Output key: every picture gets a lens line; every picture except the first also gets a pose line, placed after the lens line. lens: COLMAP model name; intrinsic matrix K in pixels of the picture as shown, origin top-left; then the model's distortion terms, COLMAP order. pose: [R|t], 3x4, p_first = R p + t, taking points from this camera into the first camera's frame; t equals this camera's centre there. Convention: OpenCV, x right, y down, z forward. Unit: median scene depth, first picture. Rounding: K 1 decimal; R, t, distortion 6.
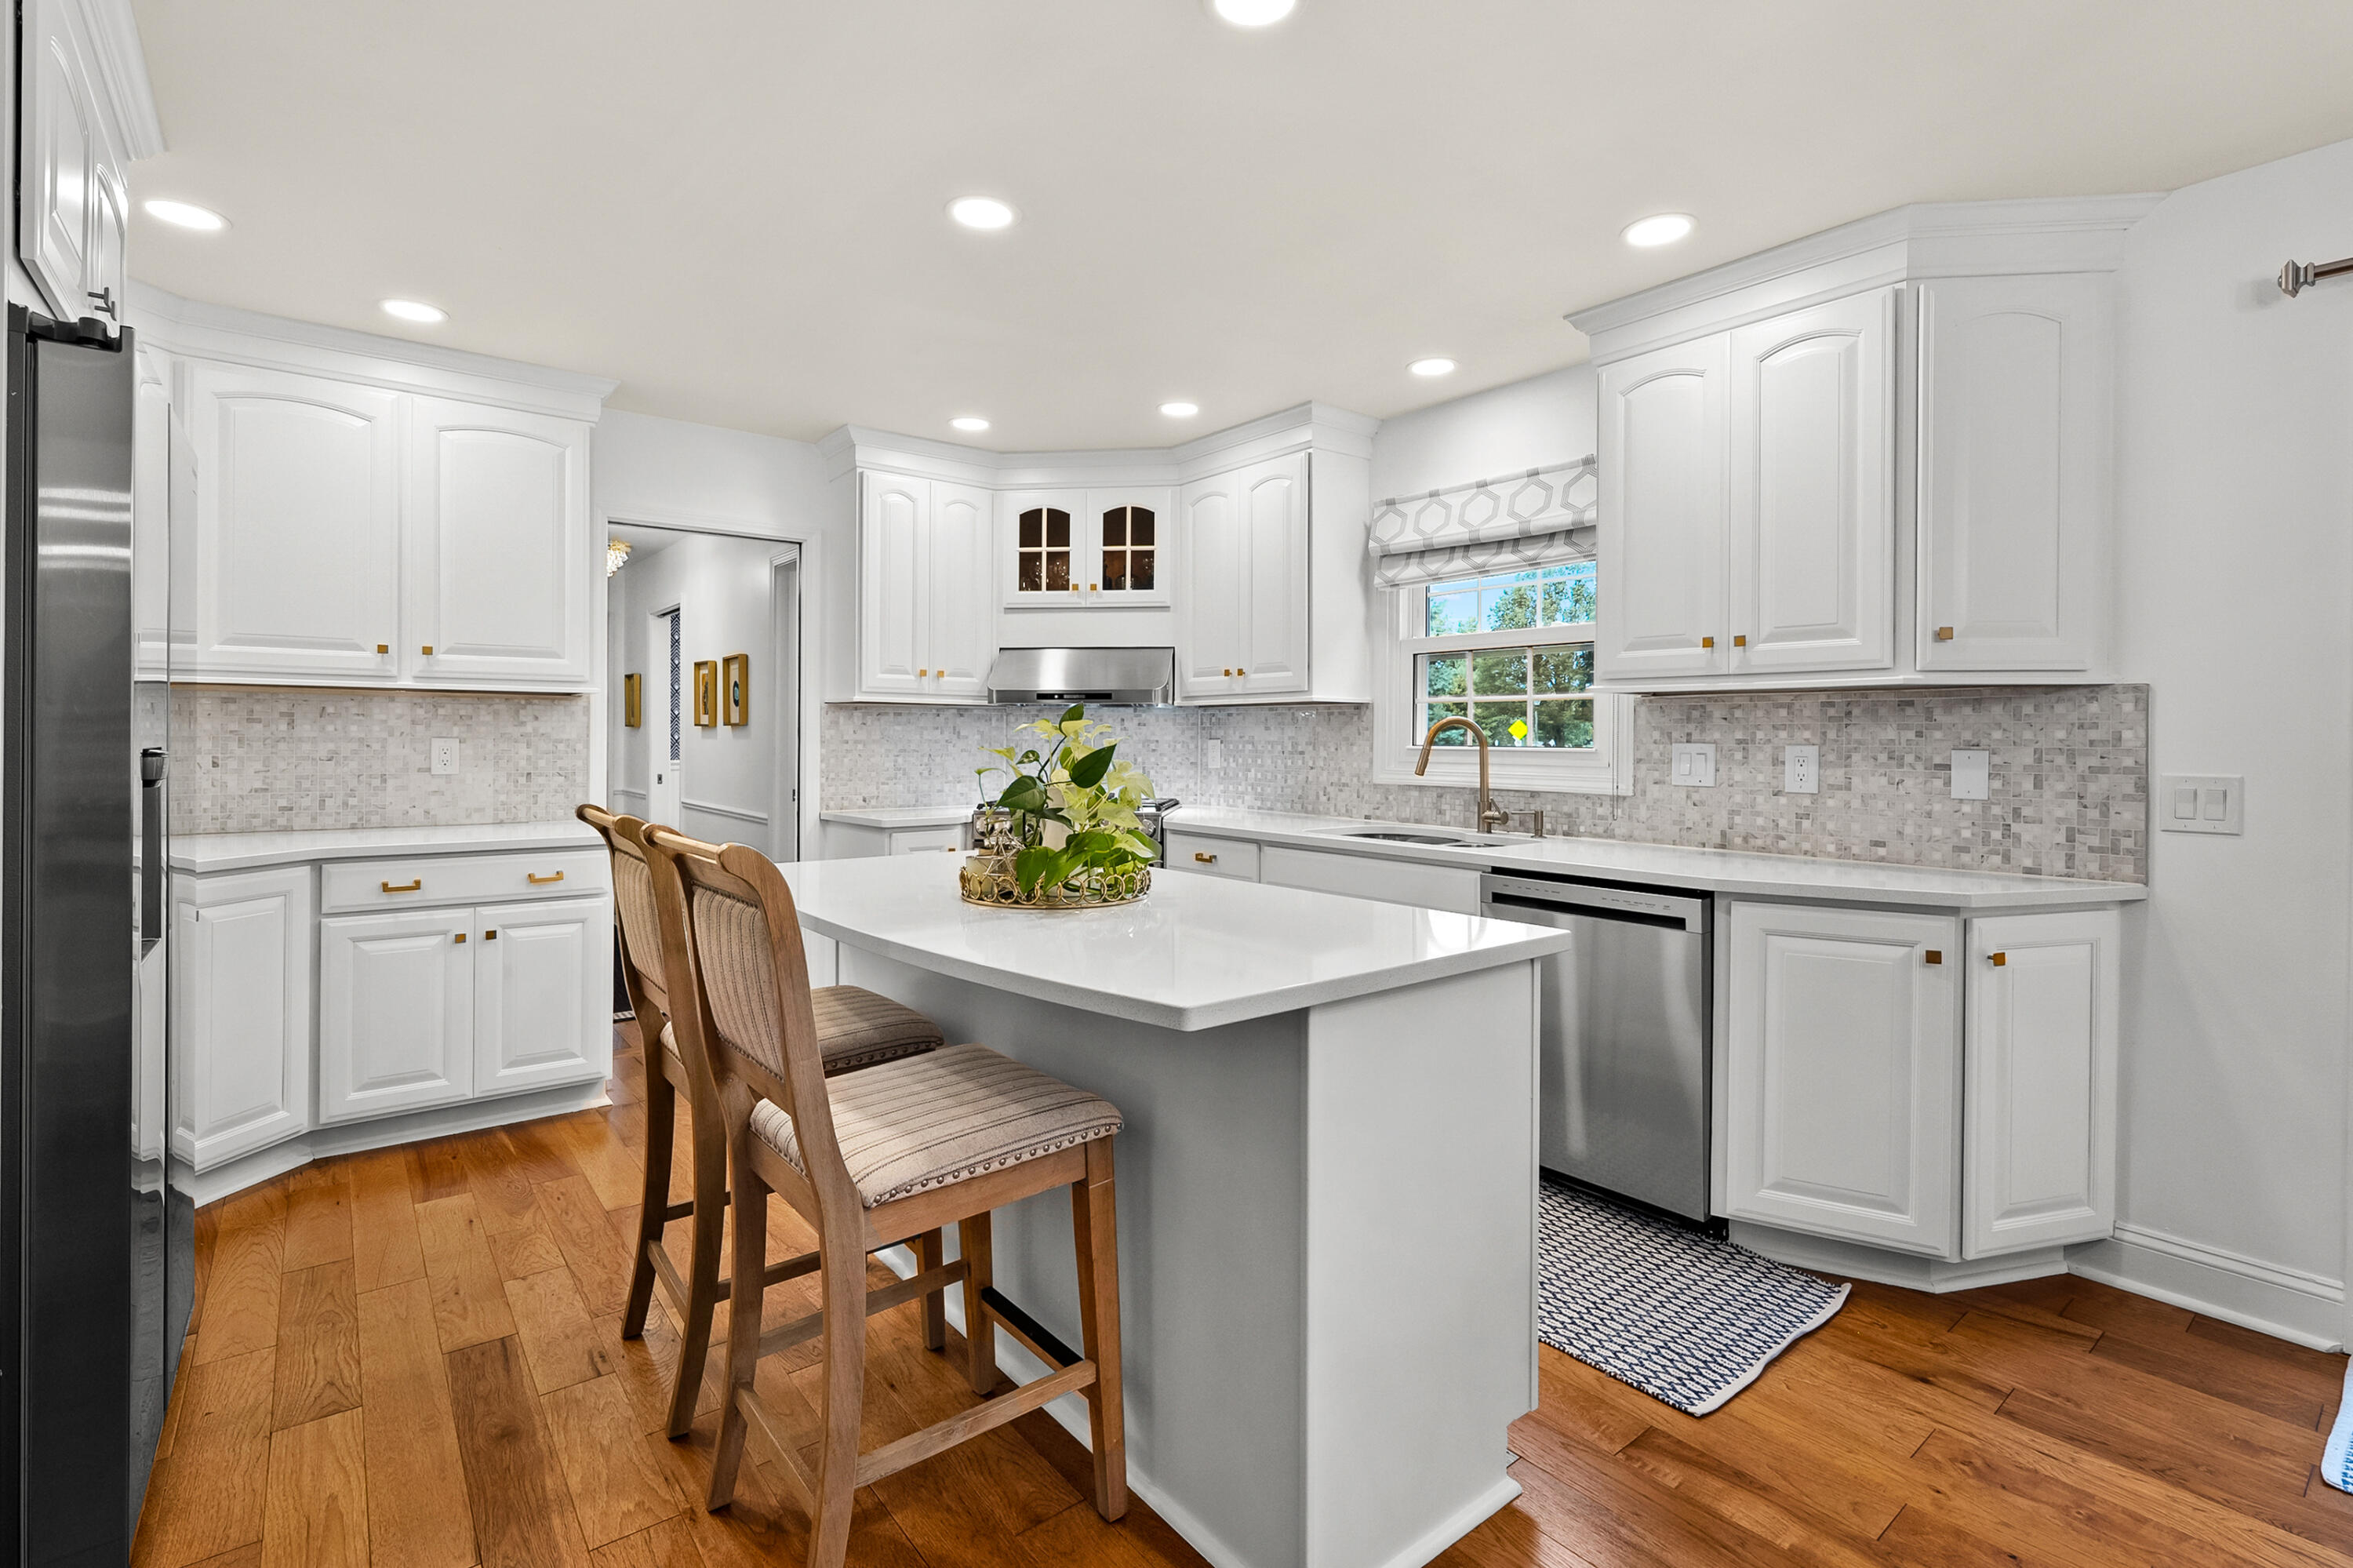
lens RADIAL K [[1084.1, 0, 1185.6], [0, 1084.1, 737.0], [0, 0, 1]] dist [-0.007651, 0.002544]
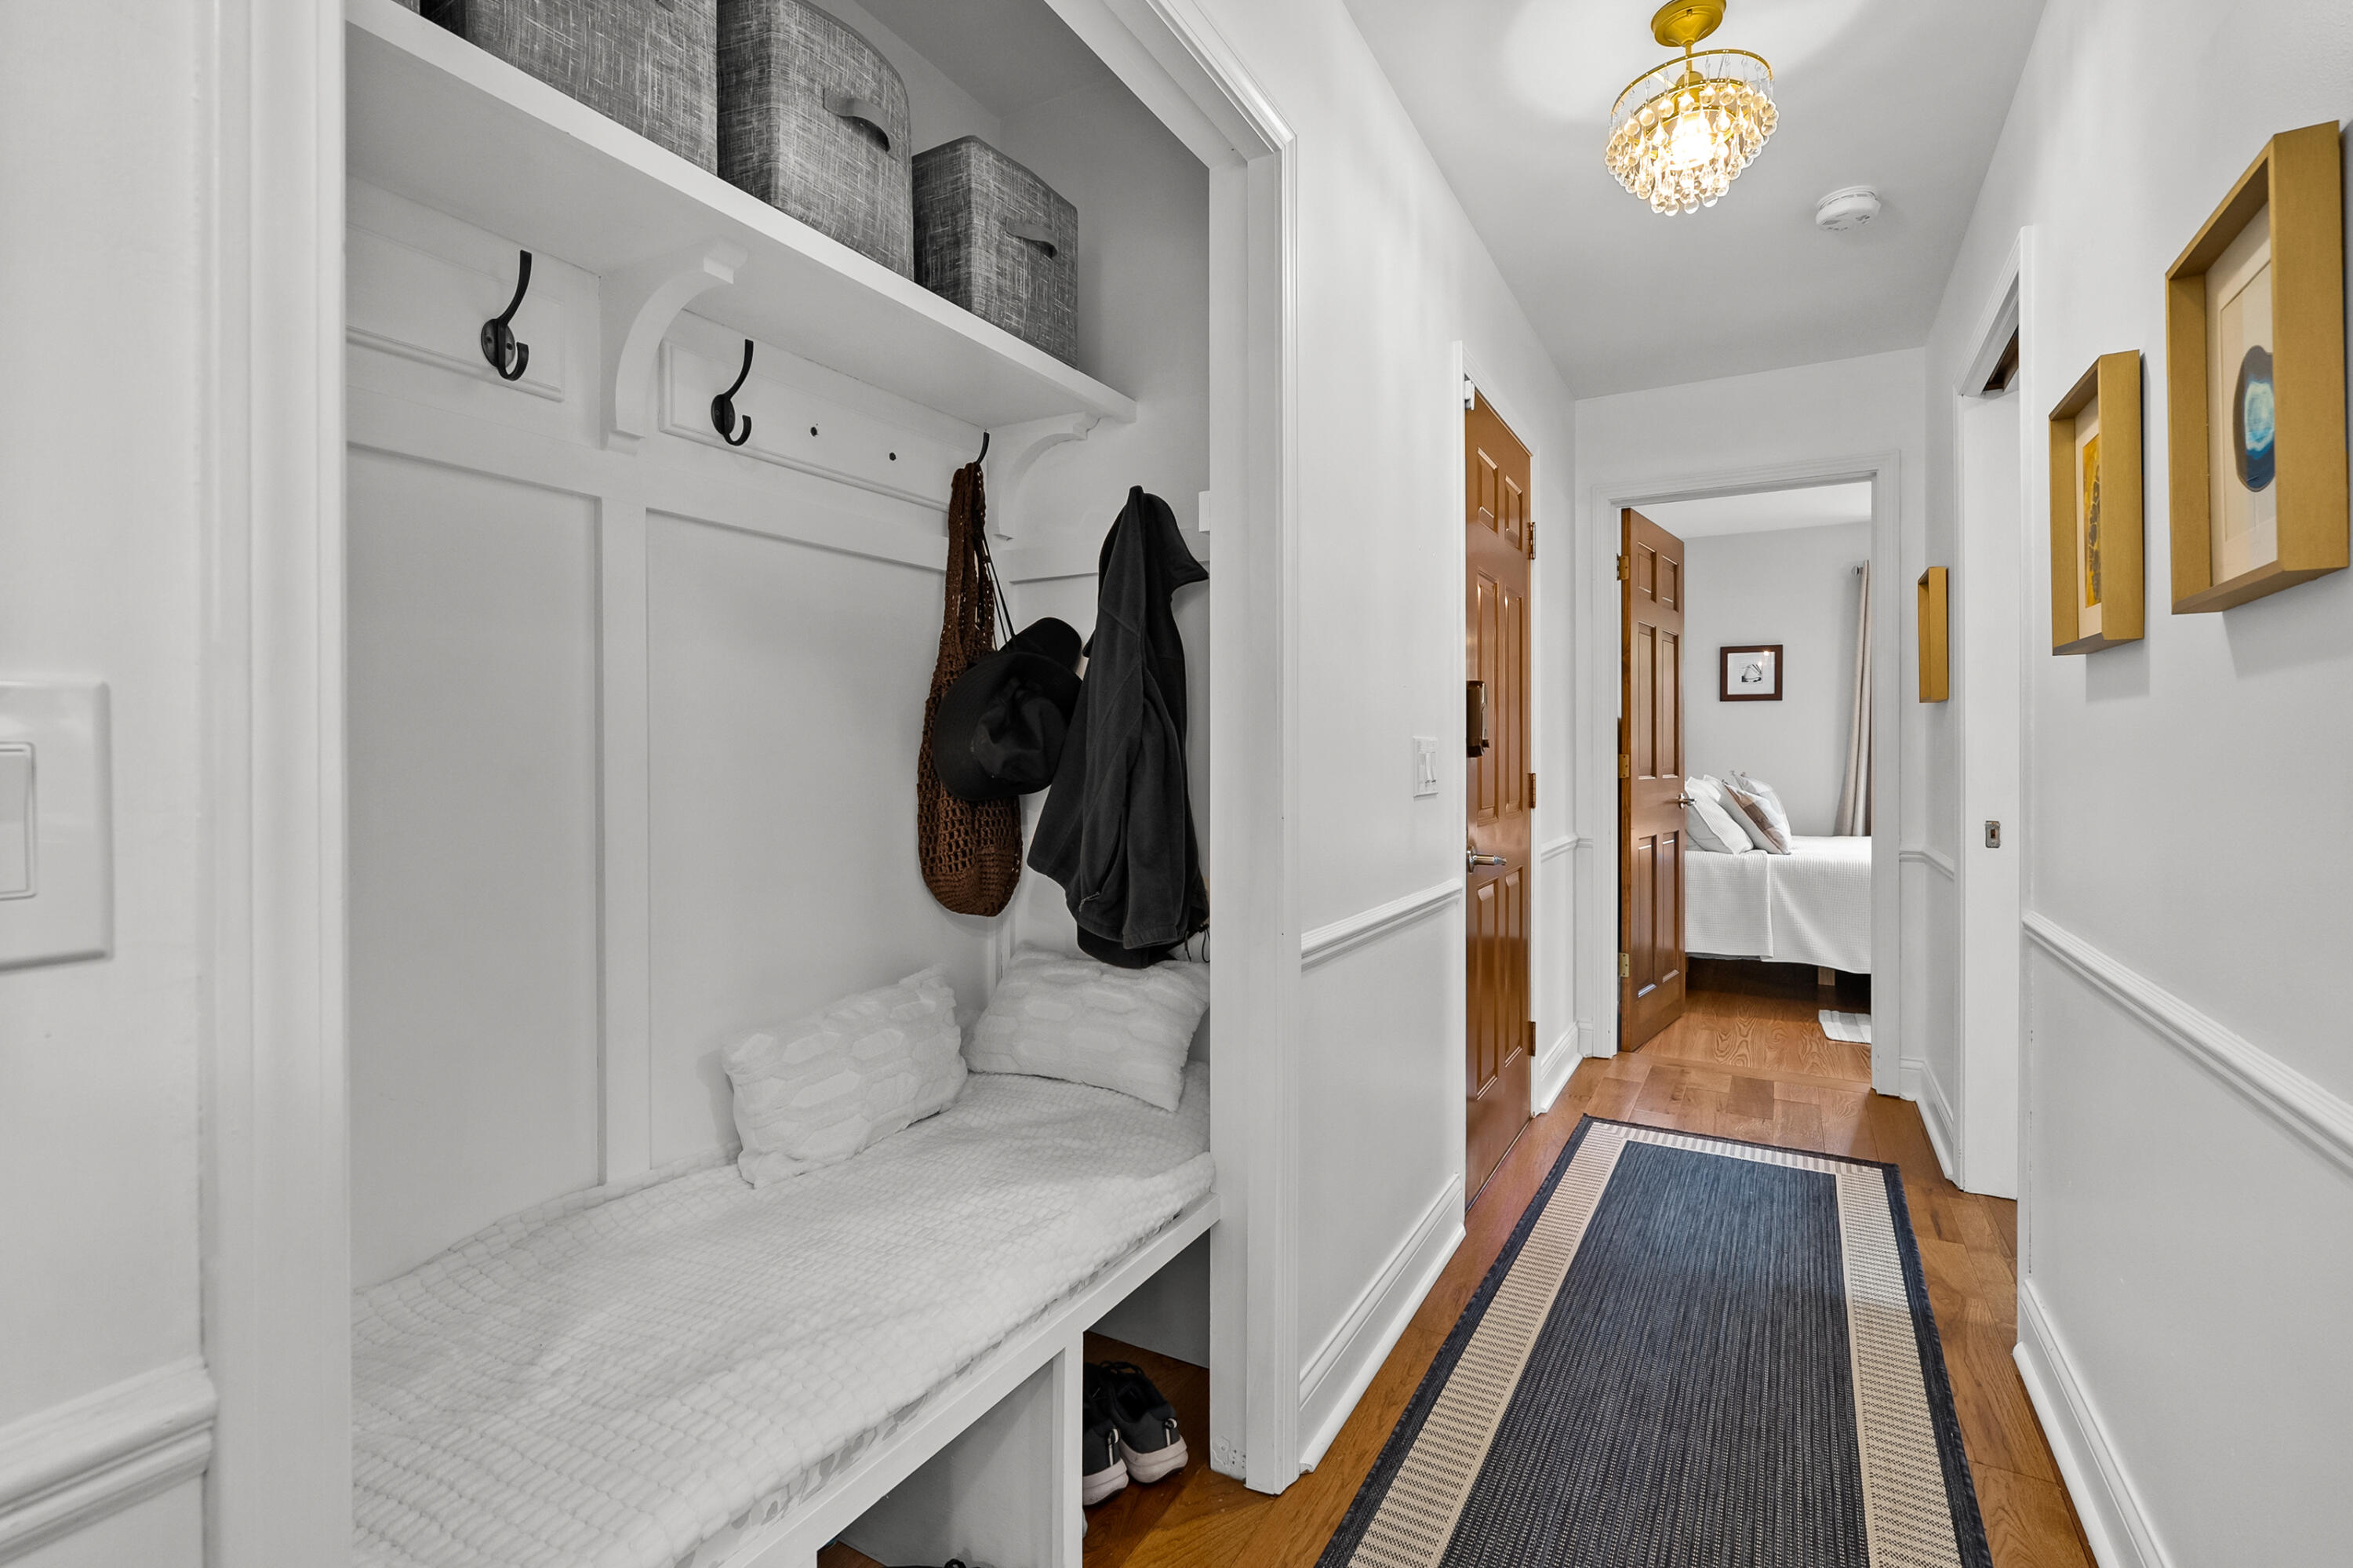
lens RADIAL K [[1084.1, 0, 1162.7], [0, 1084.1, 763.3], [0, 0, 1]] dist [-0.007651, 0.002544]
pose [[0.367815, -0.003039, -0.929894, -0.486697], [0.006269, 0.999980, -0.000789, 0.026429], [0.929878, -0.005539, 0.367827, 1.180249]]
